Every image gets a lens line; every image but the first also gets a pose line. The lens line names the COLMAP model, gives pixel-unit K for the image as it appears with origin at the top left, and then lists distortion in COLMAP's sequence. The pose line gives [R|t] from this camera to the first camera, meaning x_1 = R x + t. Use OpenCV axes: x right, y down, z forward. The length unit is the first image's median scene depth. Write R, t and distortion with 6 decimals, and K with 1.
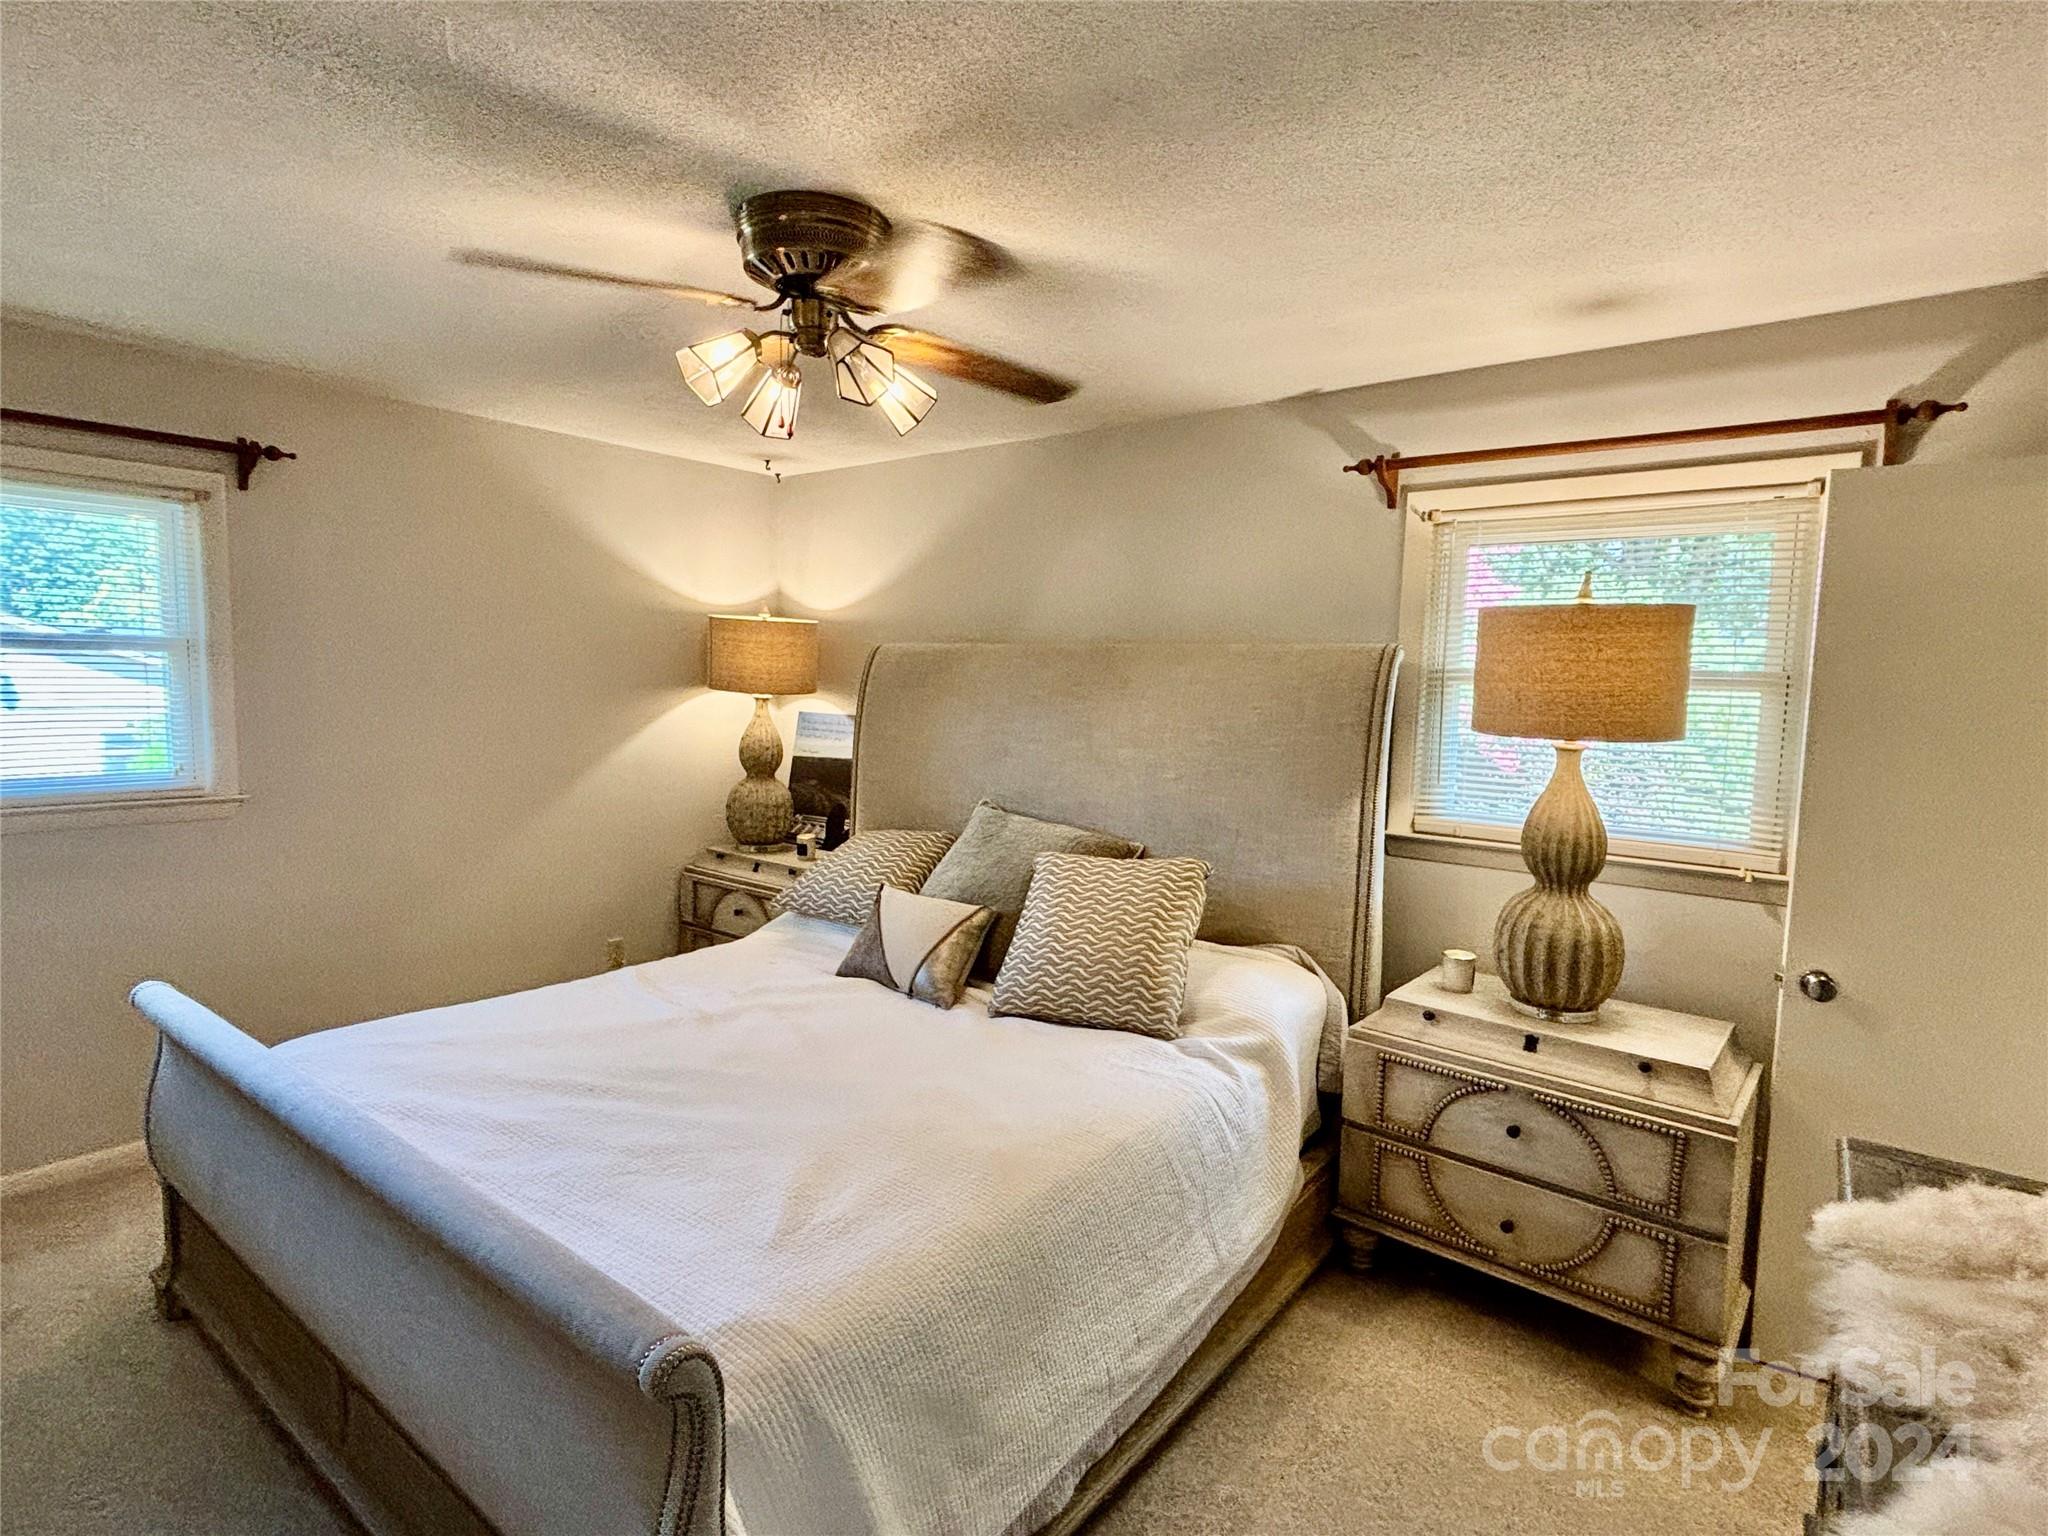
lens RADIAL K [[1015.2, 0, 1026.5], [0, 1015.2, 807.5], [0, 0, 1]] dist [0.000411, -0.000216]
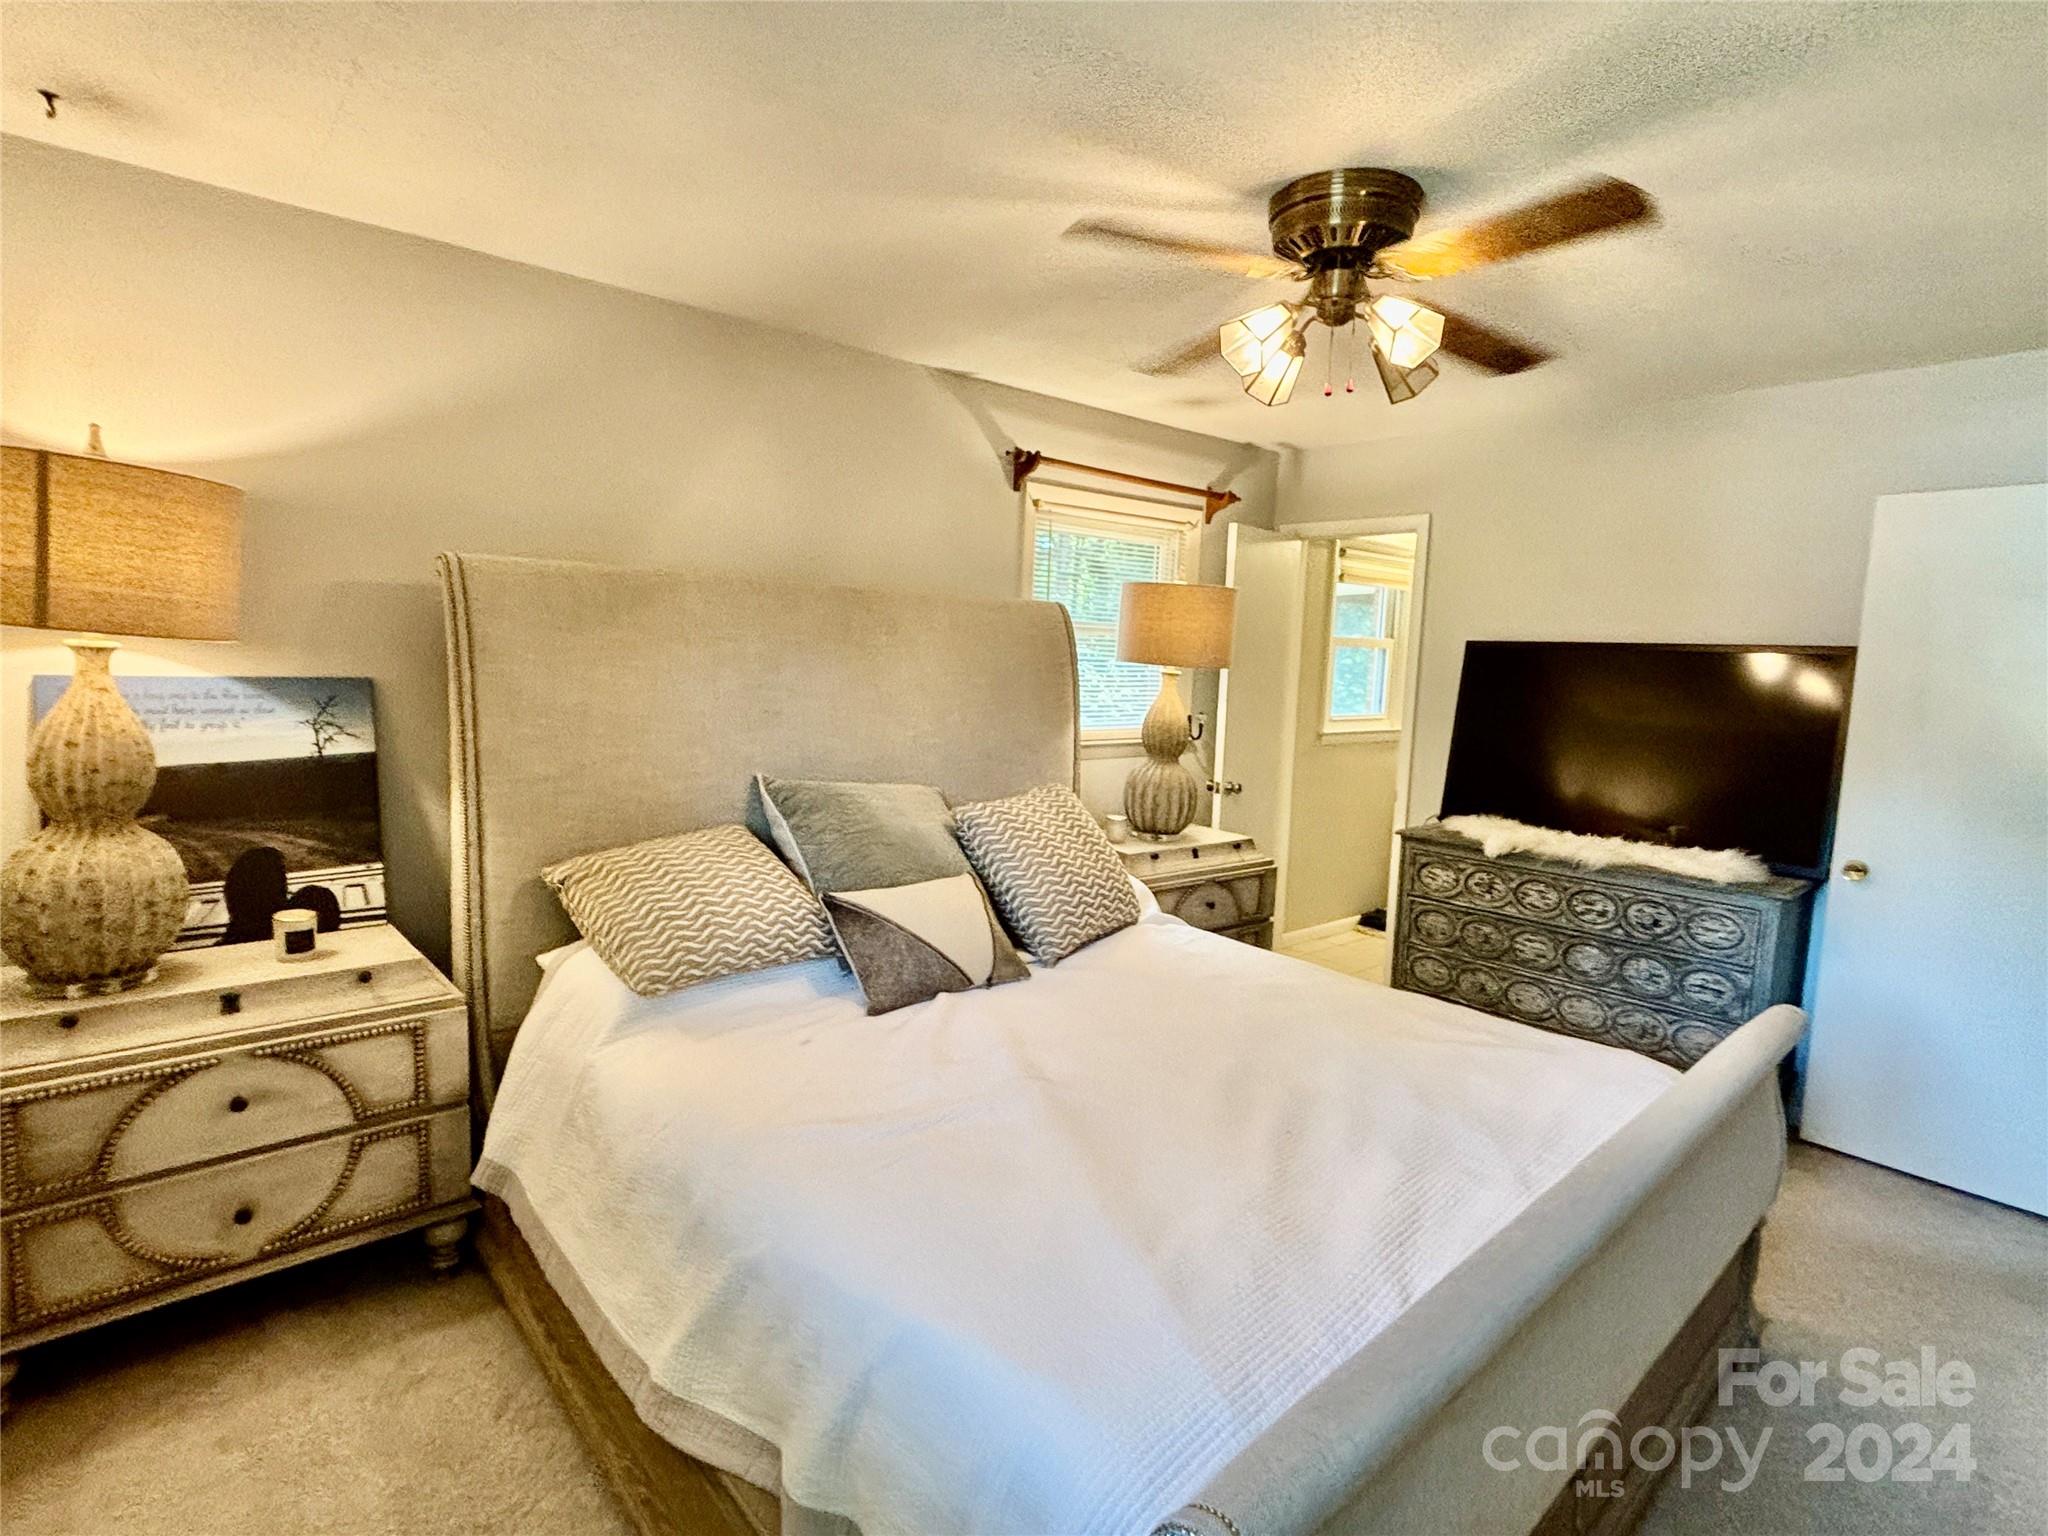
lens RADIAL K [[1010.0, 0, 1024.0], [0, 1010.0, 768.0], [0, 0, 1]] dist [0.066726, 0.000204]
pose [[0.202495, -0.149349, 0.967828, -0.646712], [0.079442, 0.987550, 0.135771, -0.086553], [-0.976056, 0.049393, 0.211839, 0.518055]]
